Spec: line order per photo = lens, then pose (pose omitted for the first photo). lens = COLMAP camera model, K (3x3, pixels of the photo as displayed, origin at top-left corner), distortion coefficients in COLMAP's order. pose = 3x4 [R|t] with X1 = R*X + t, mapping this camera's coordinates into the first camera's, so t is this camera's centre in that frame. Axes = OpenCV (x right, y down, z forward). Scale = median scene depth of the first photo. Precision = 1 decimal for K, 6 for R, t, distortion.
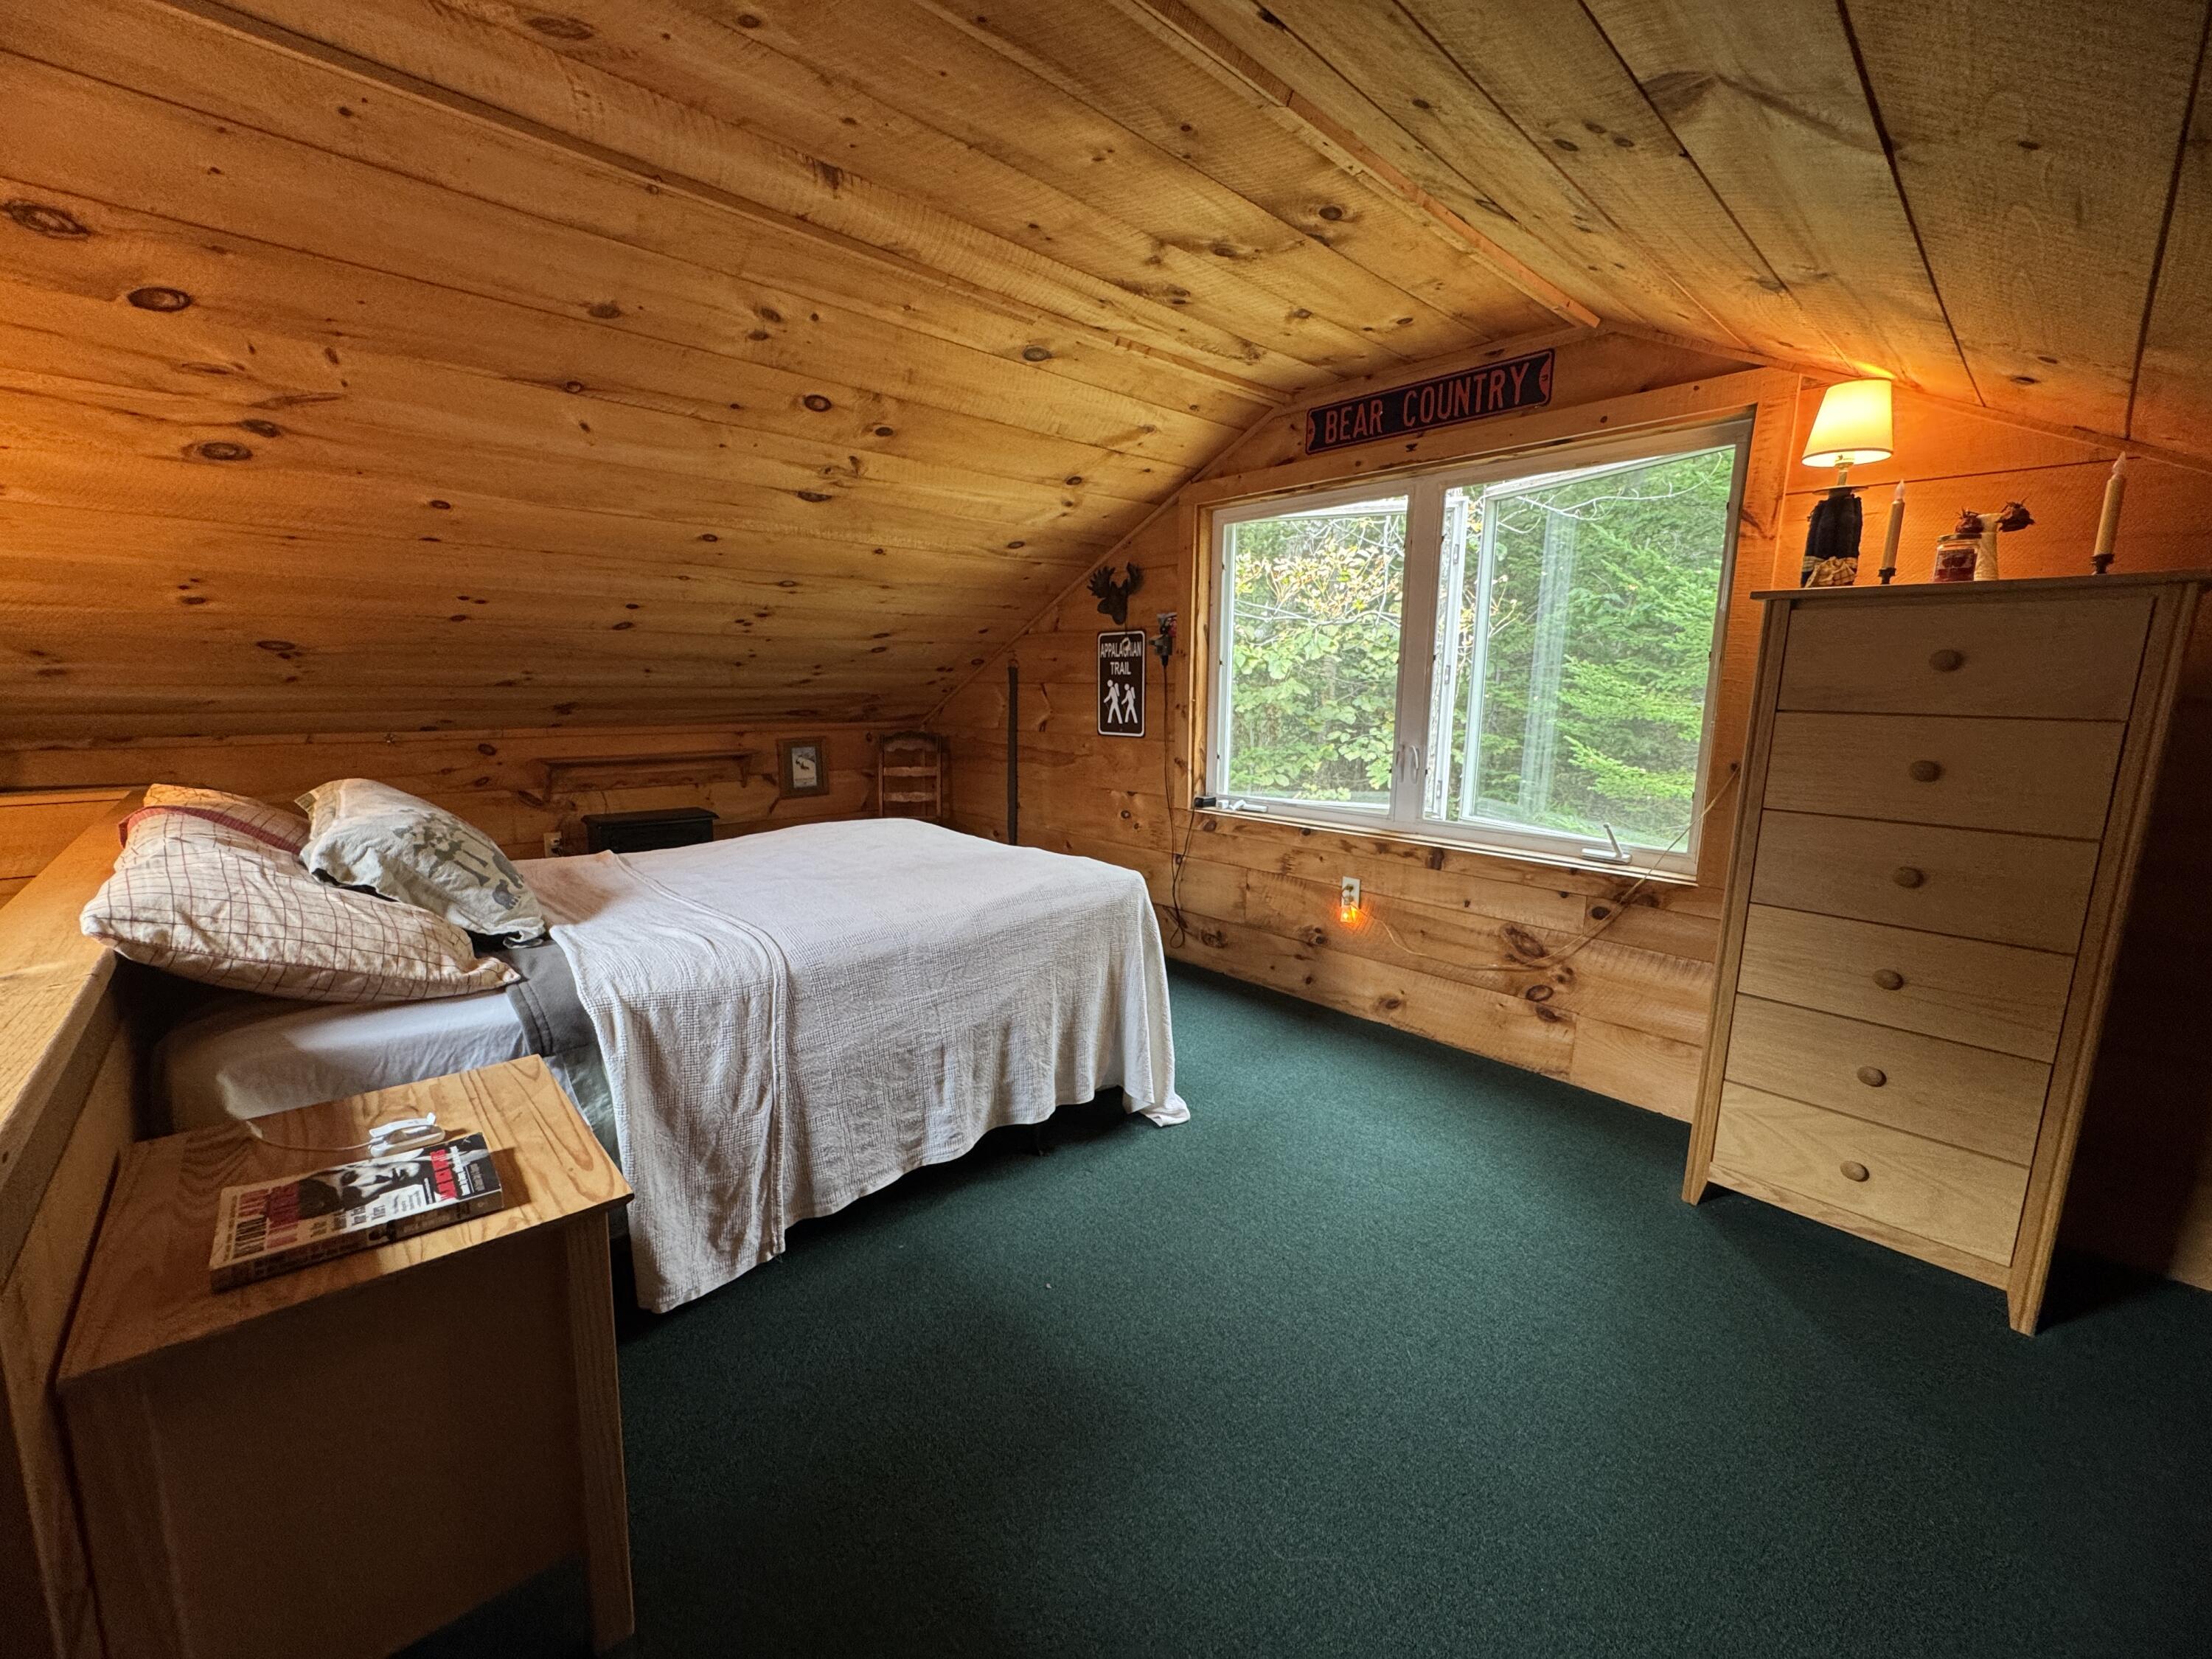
lens RADIAL K [[889.1, 0, 1103.9], [0, 889.1, 829.5], [0, 0, 1]] dist [-0.000777, -0.000328]
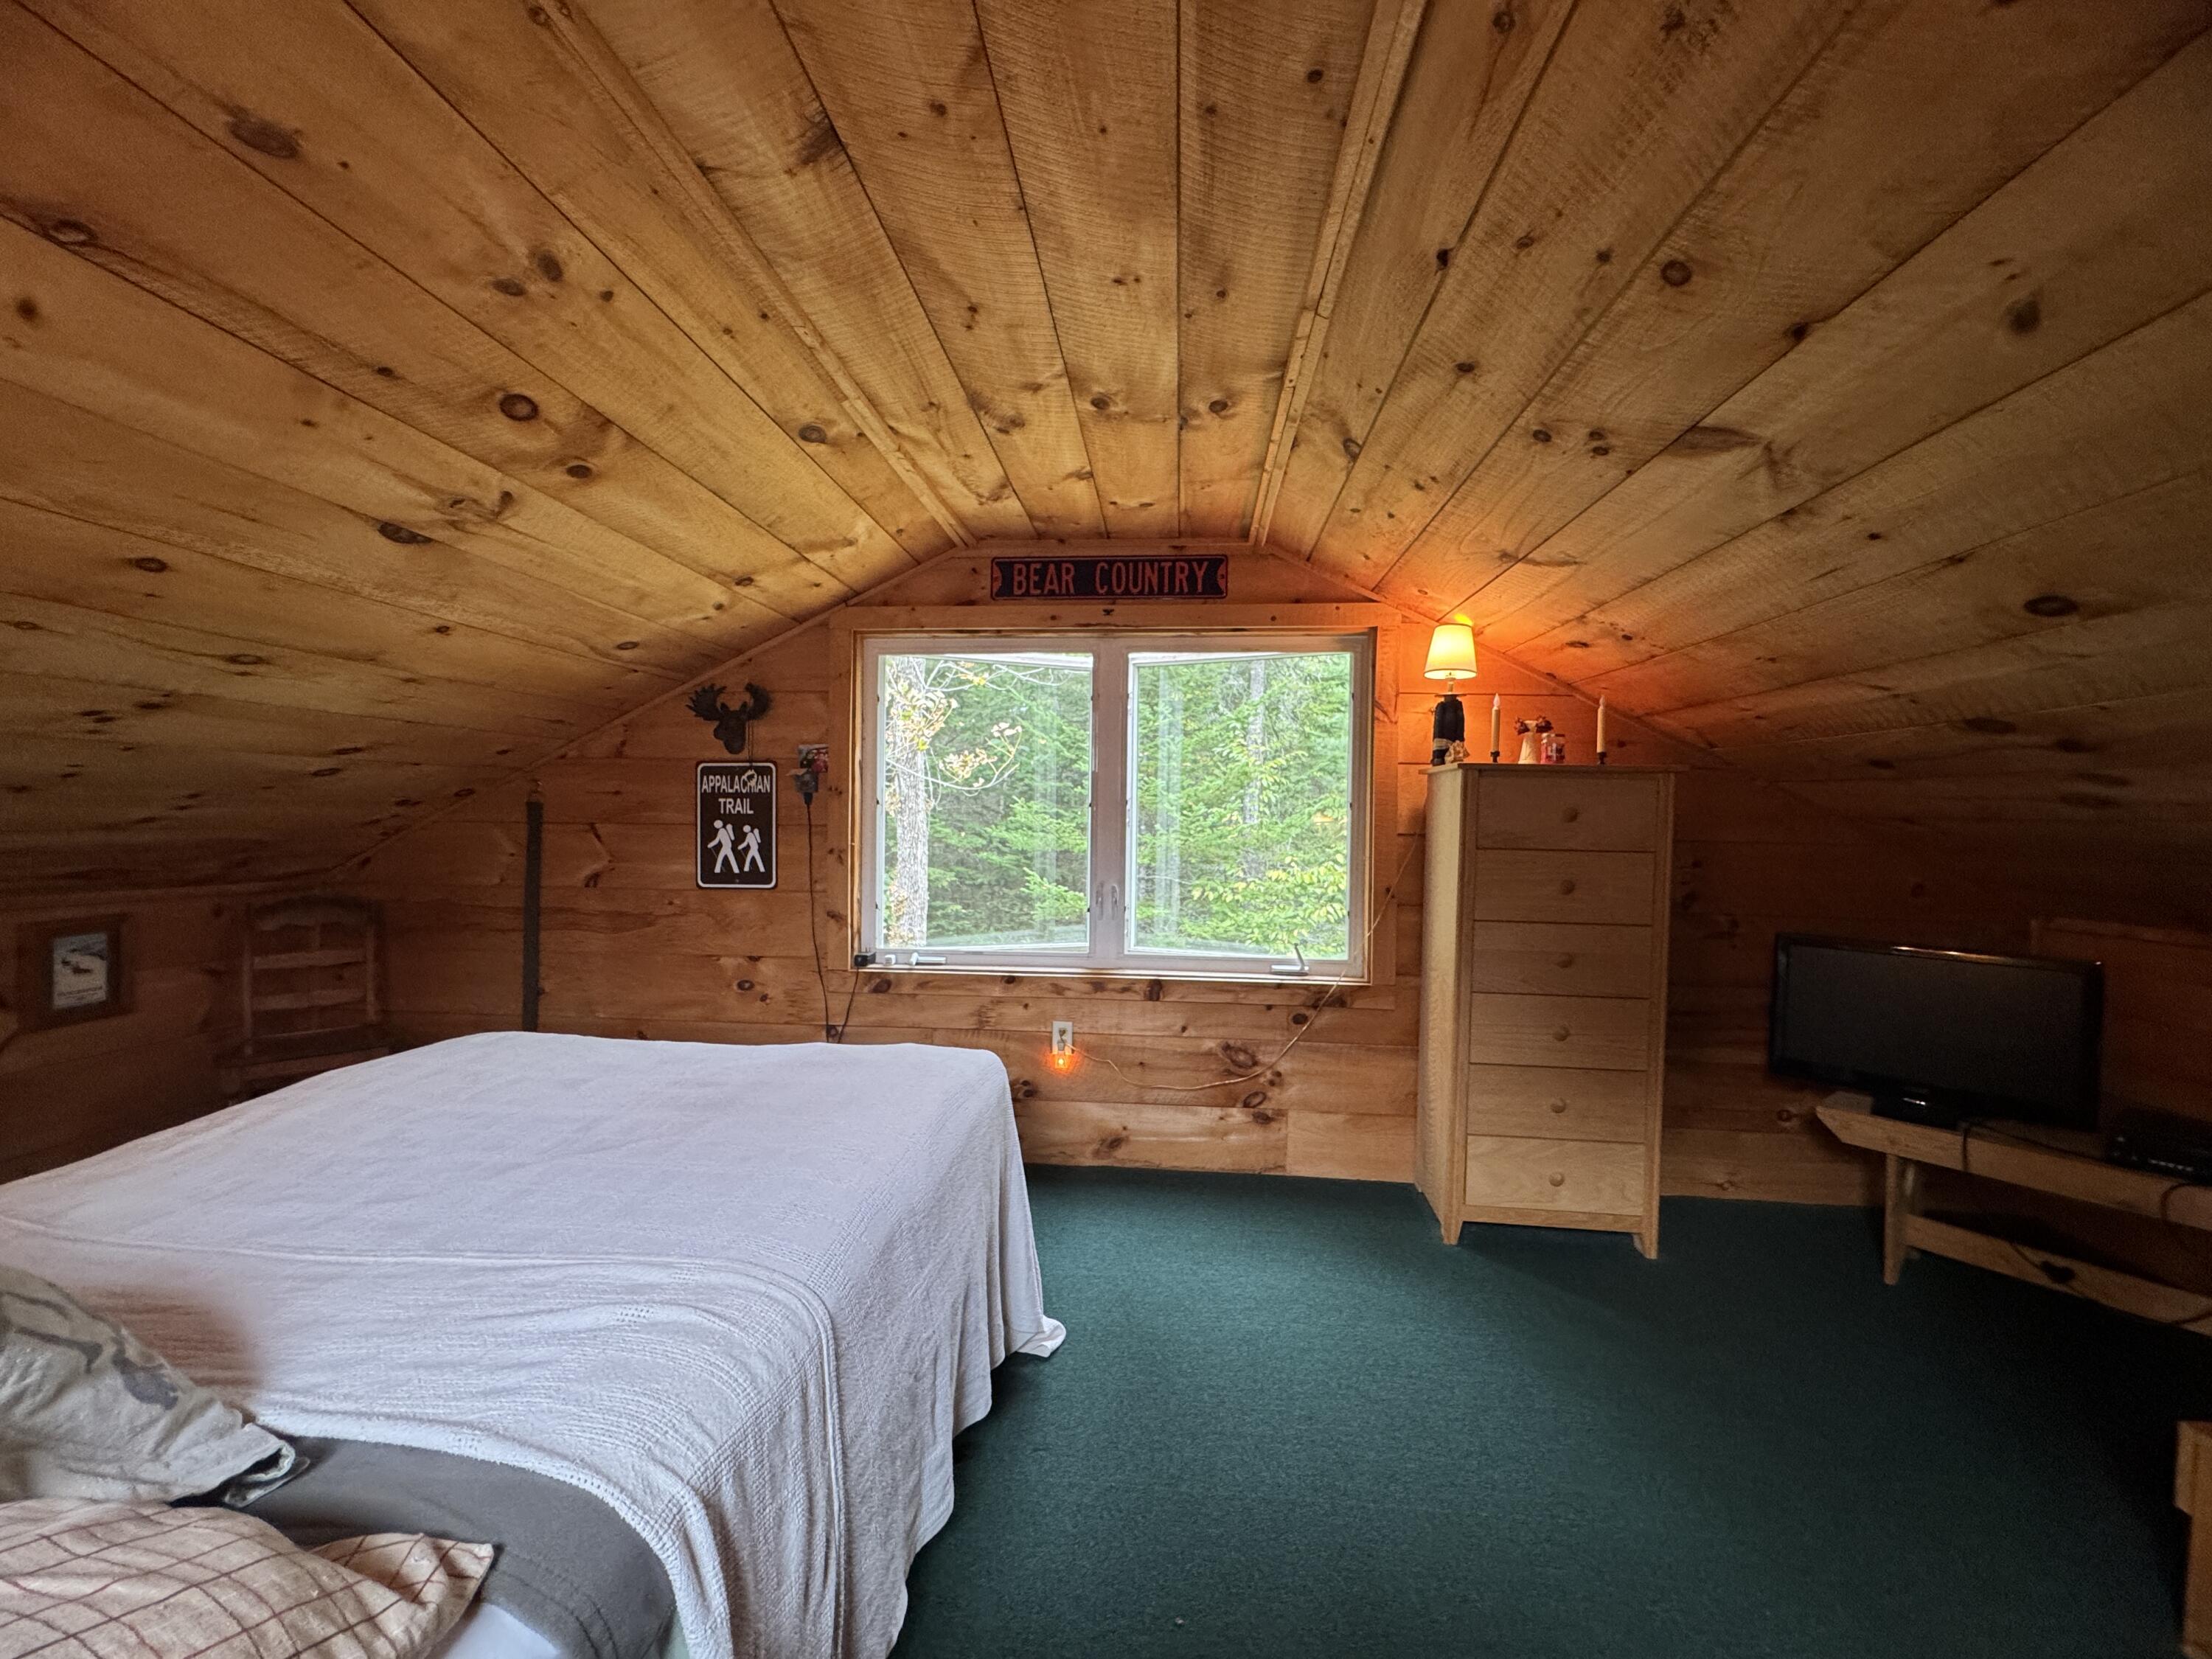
lens RADIAL K [[889.1, 0, 1103.4], [0, 889.1, 831.0], [0, 0, 1]] dist [-0.000777, -0.000328]
pose [[0.740401, -0.005587, 0.672142, -0.390903], [0.104815, 0.988693, -0.107242, -0.048952], [-0.663943, 0.149853, 0.732614, 0.246884]]
